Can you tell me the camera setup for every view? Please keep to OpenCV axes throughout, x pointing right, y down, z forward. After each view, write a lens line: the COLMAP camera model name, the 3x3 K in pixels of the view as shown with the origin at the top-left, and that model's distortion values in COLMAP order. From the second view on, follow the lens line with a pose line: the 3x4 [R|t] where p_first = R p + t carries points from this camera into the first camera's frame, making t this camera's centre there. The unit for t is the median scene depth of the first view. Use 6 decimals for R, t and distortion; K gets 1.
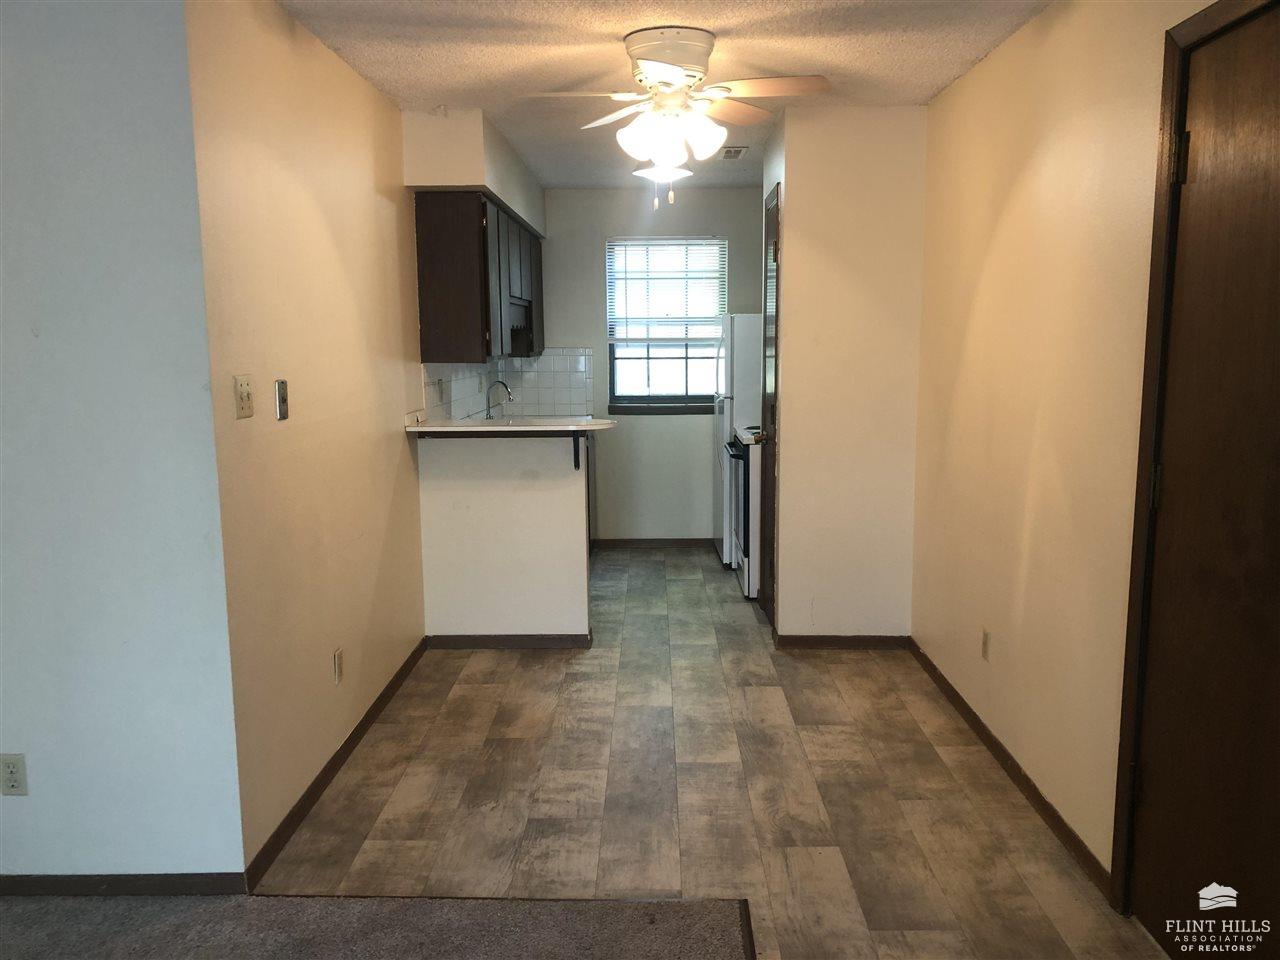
lens RADIAL K [[1064.3, 0, 656.4], [0, 1064.3, 496.3], [0, 0, 1]] dist [0.015818, -0.018832]
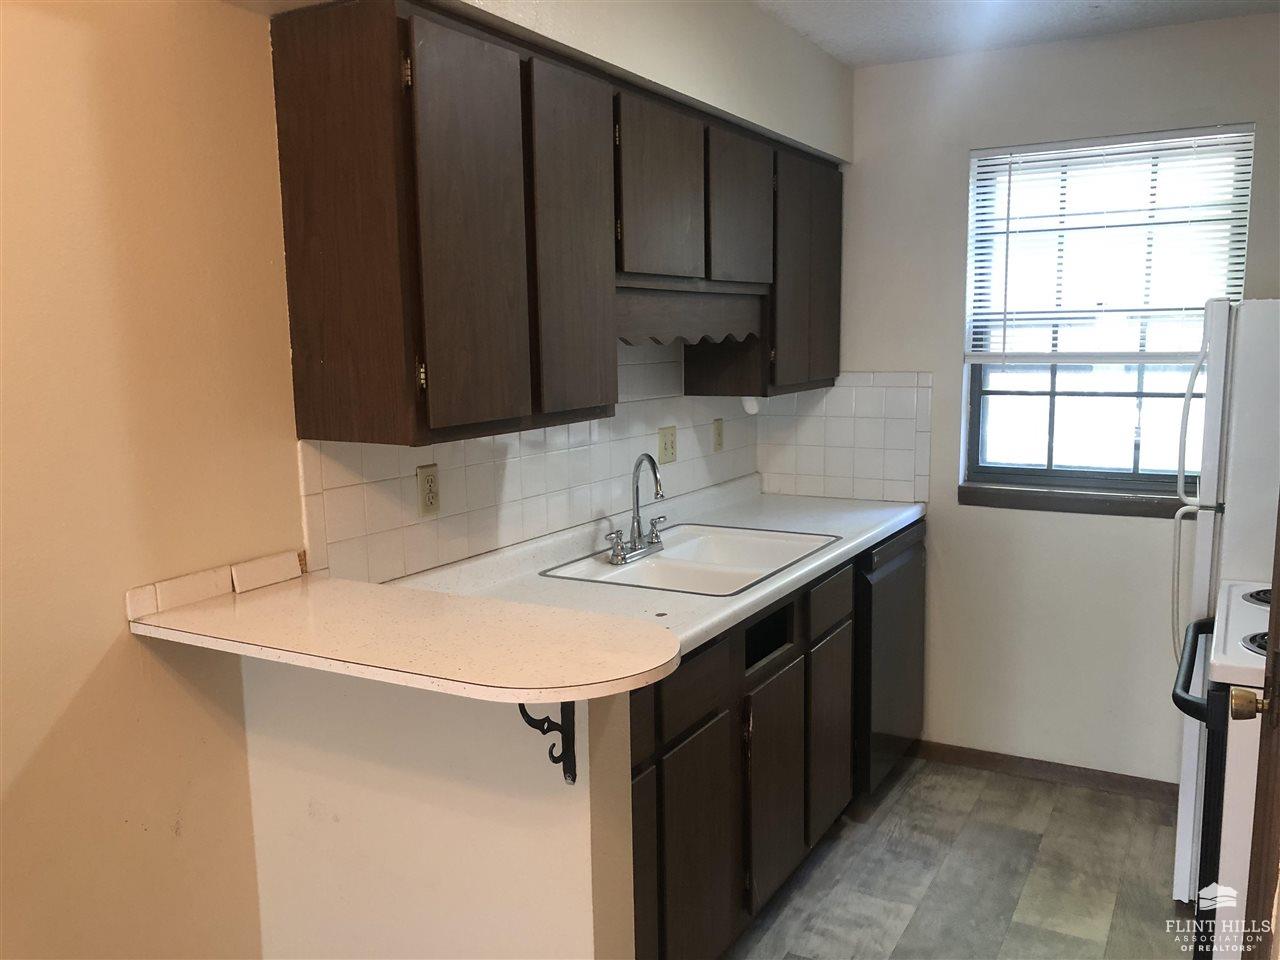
lens RADIAL K [[1064.3, 0, 626.4], [0, 1064.3, 489.9], [0, 0, 1]] dist [0.015818, -0.018832]
pose [[0.867220, 0.062810, -0.493948, 0.116087], [-0.061731, 0.997921, 0.018514, -0.143583], [0.494084, 0.014436, 0.869294, 0.831246]]
